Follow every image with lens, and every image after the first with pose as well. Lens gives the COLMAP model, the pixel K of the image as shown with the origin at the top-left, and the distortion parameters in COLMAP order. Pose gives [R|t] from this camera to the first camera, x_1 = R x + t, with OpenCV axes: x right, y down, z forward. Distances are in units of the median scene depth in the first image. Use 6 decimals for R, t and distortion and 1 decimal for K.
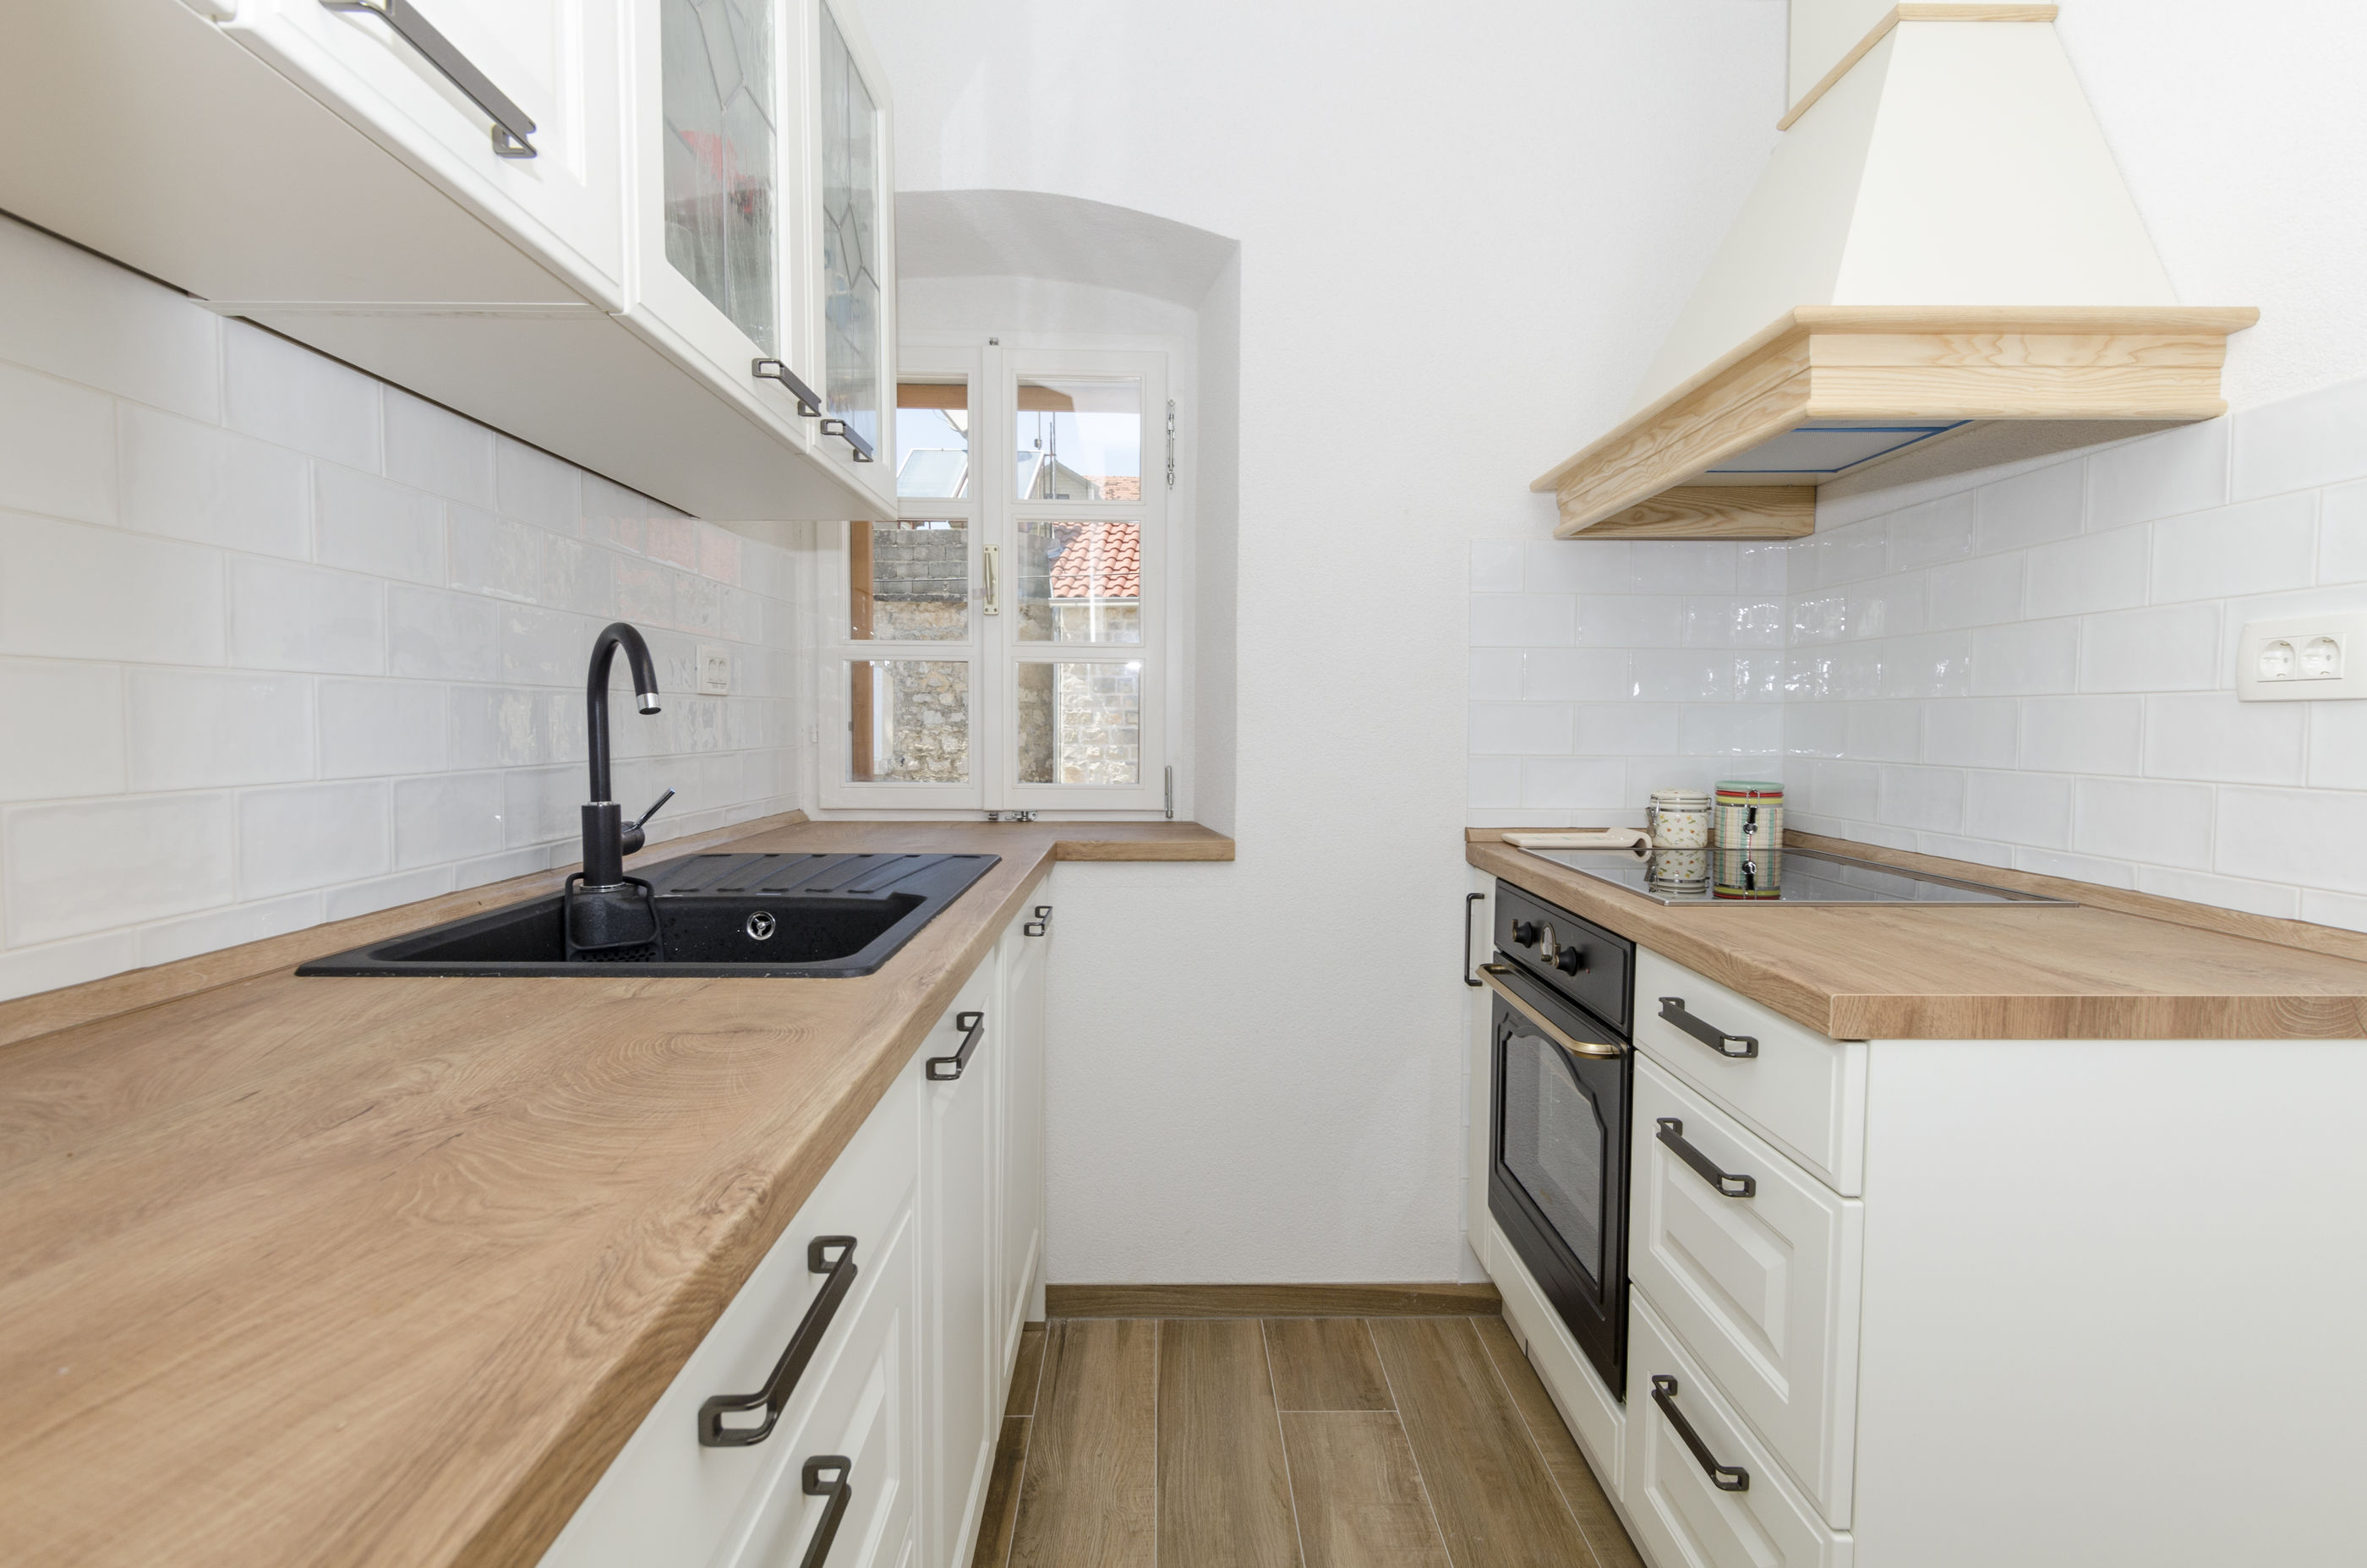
lens RADIAL K [[1149.2, 0, 1183.0], [0, 1149.2, 778.5], [0, 0, 1]] dist [0.004462, -0.000961]
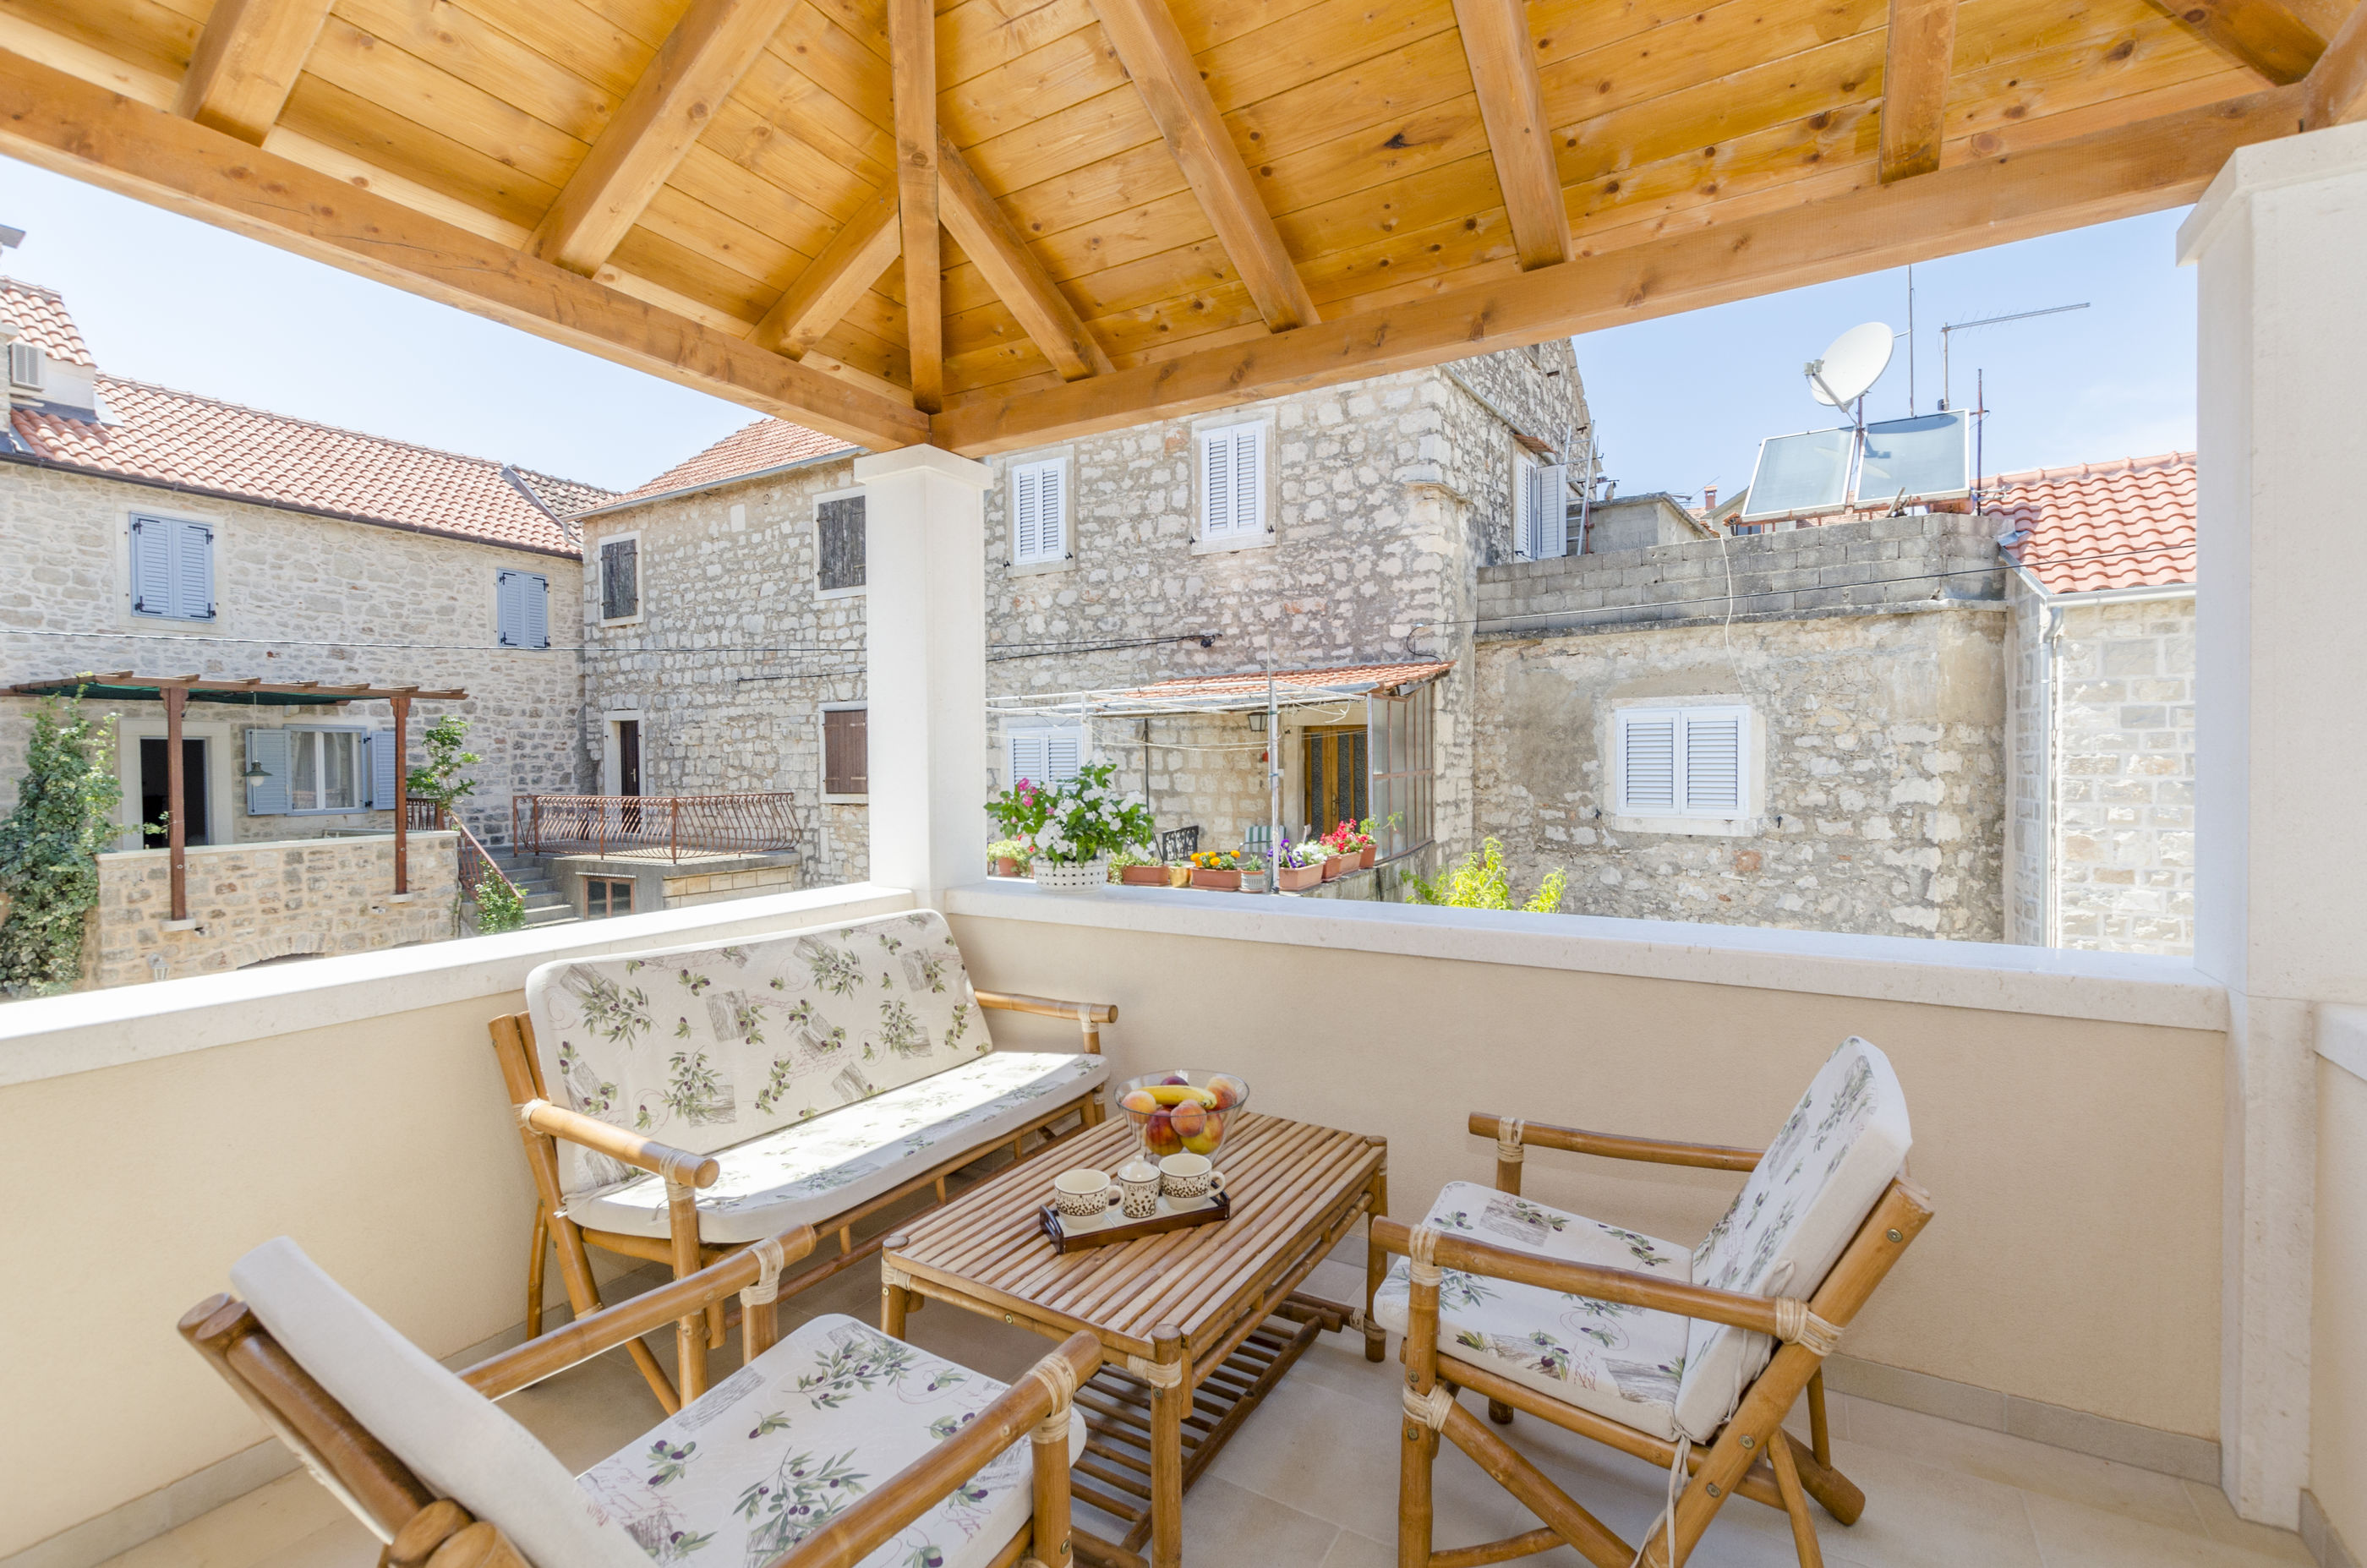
lens RADIAL K [[1032.9, 0, 1209.5], [0, 1032.9, 780.9], [0, 0, 1]] dist [0.012273, -0.005520]
pose [[0.855307, -0.001028, -0.518121, -1.373382], [-0.015967, 0.999471, -0.028342, -0.106242], [0.517876, 0.032515, 0.854838, 1.192791]]
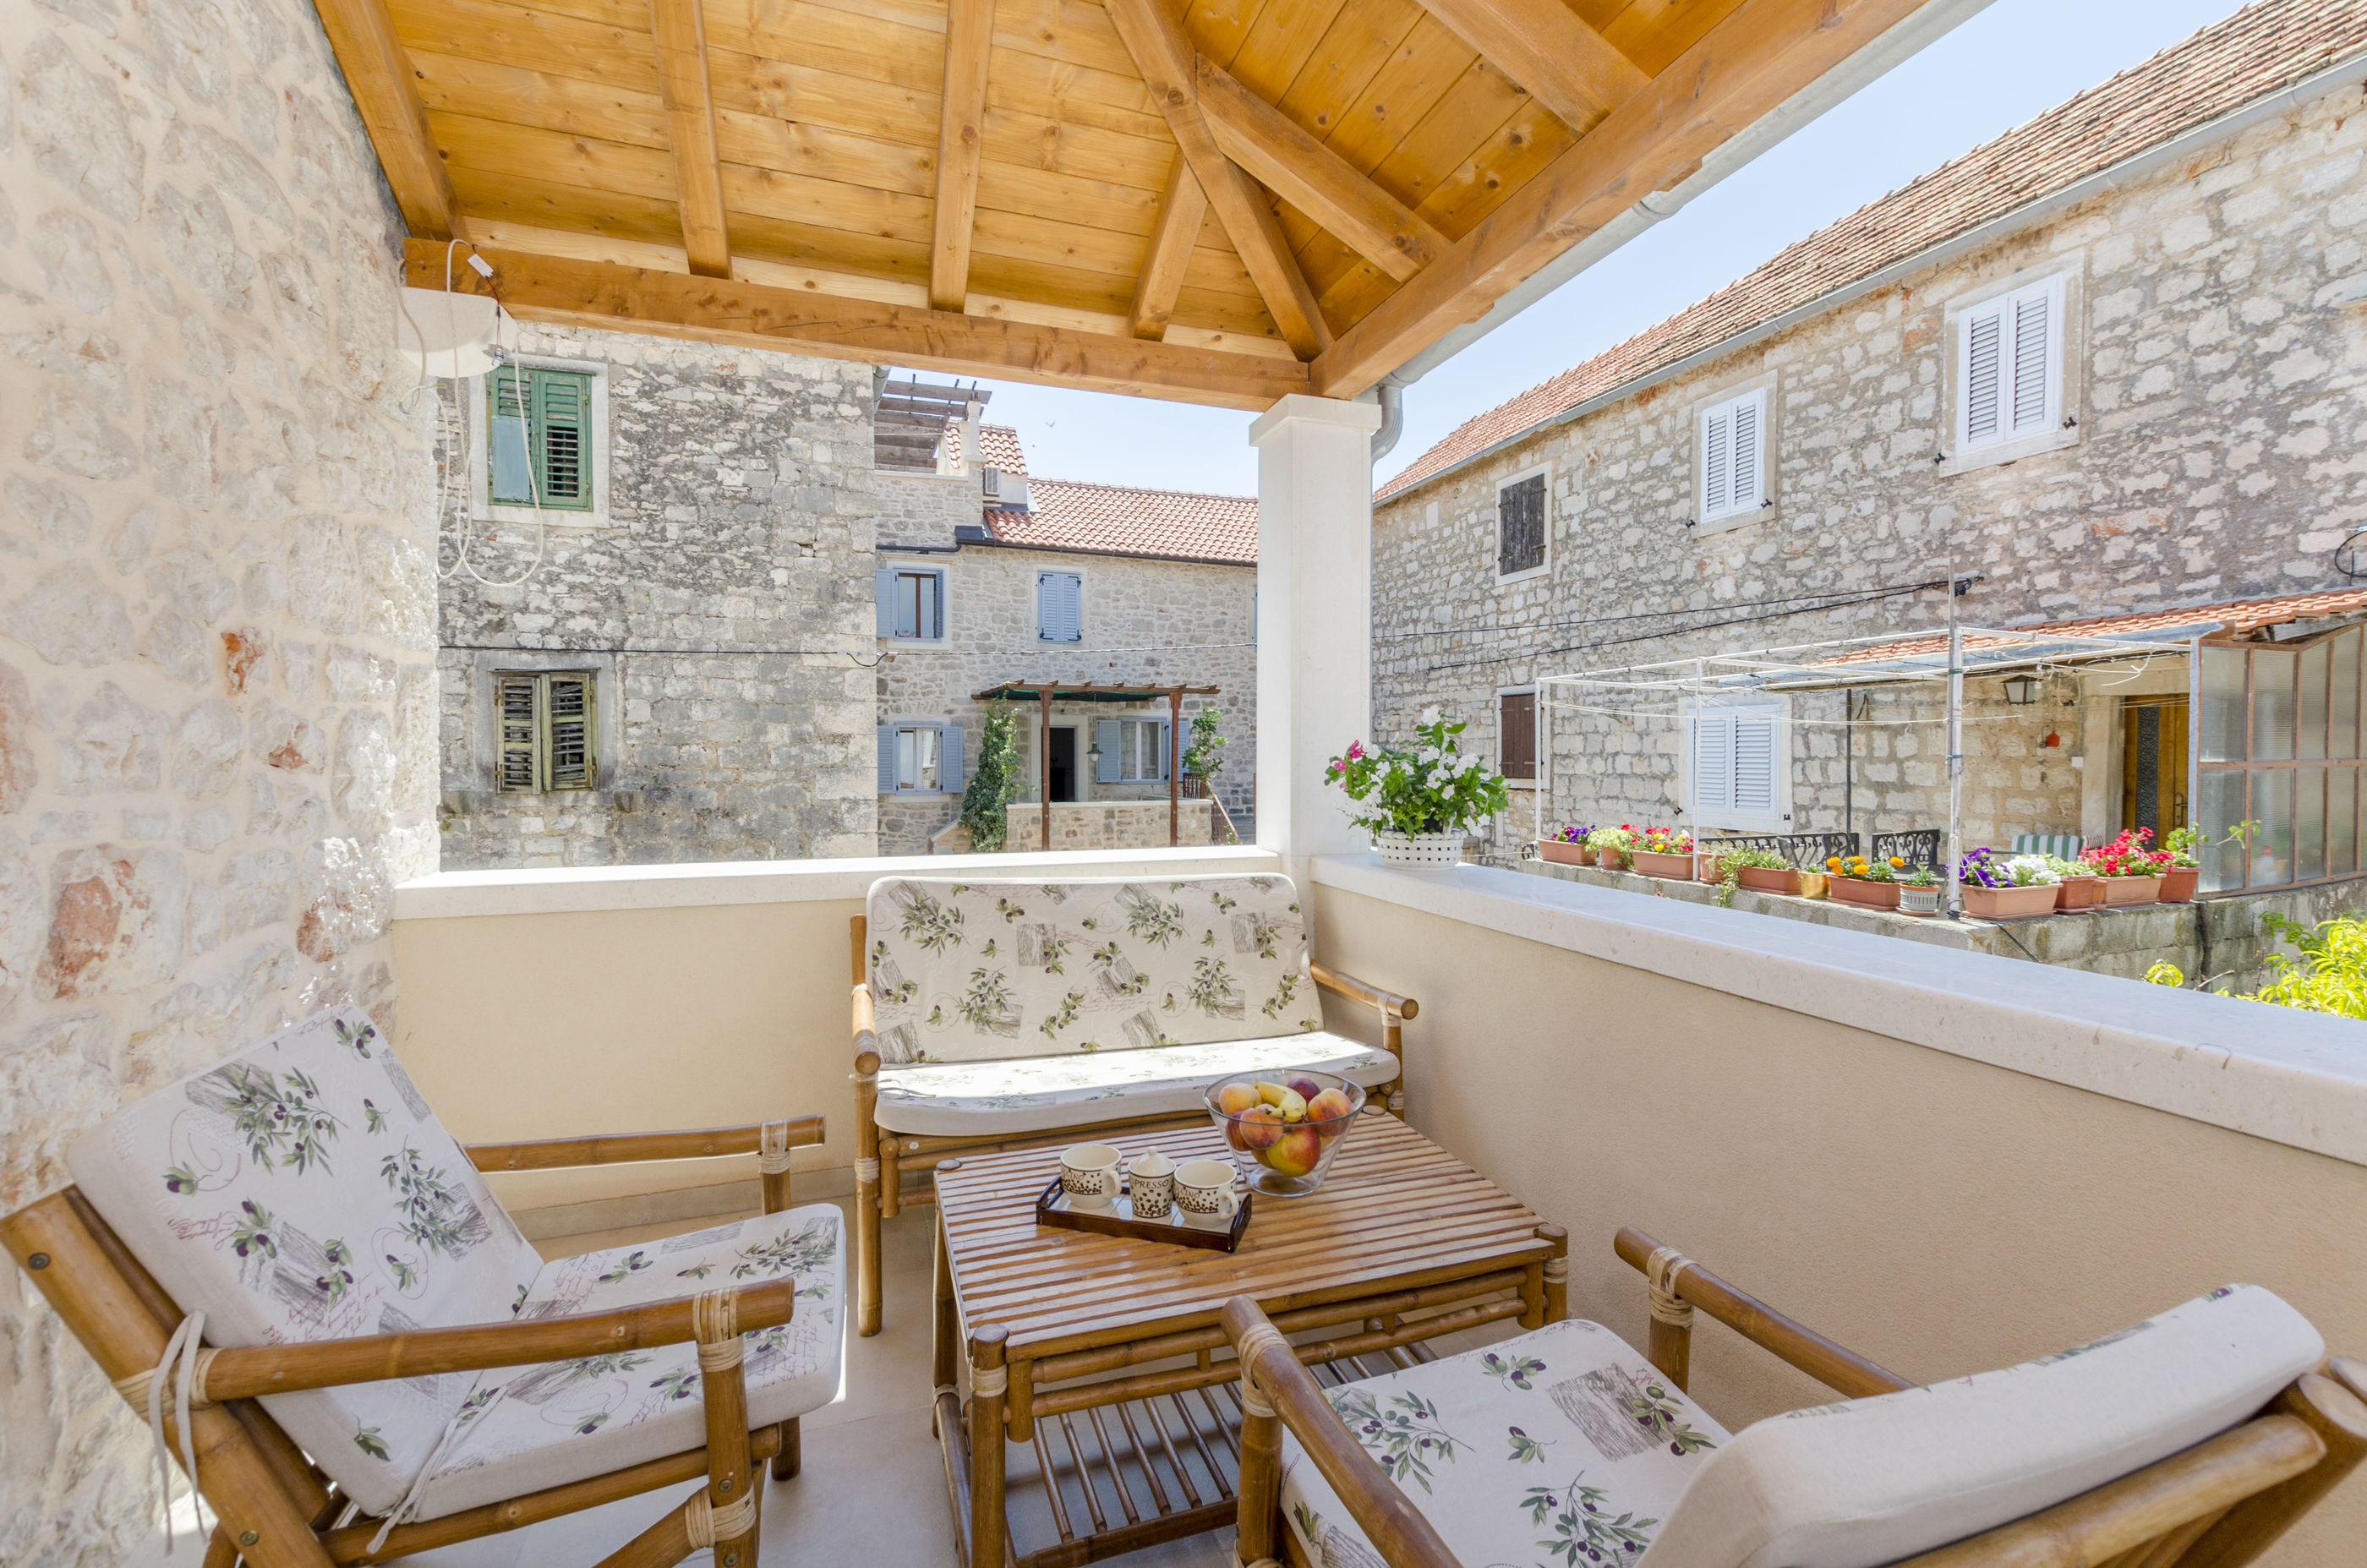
lens RADIAL K [[1032.9, 0, 1188.1], [0, 1032.9, 781.2], [0, 0, 1]] dist [0.012273, -0.005520]
pose [[0.300537, 0.021567, -0.953526, -1.153755], [-0.052043, 0.998626, 0.006184, -0.089637], [0.952349, 0.047766, 0.301246, 1.688486]]
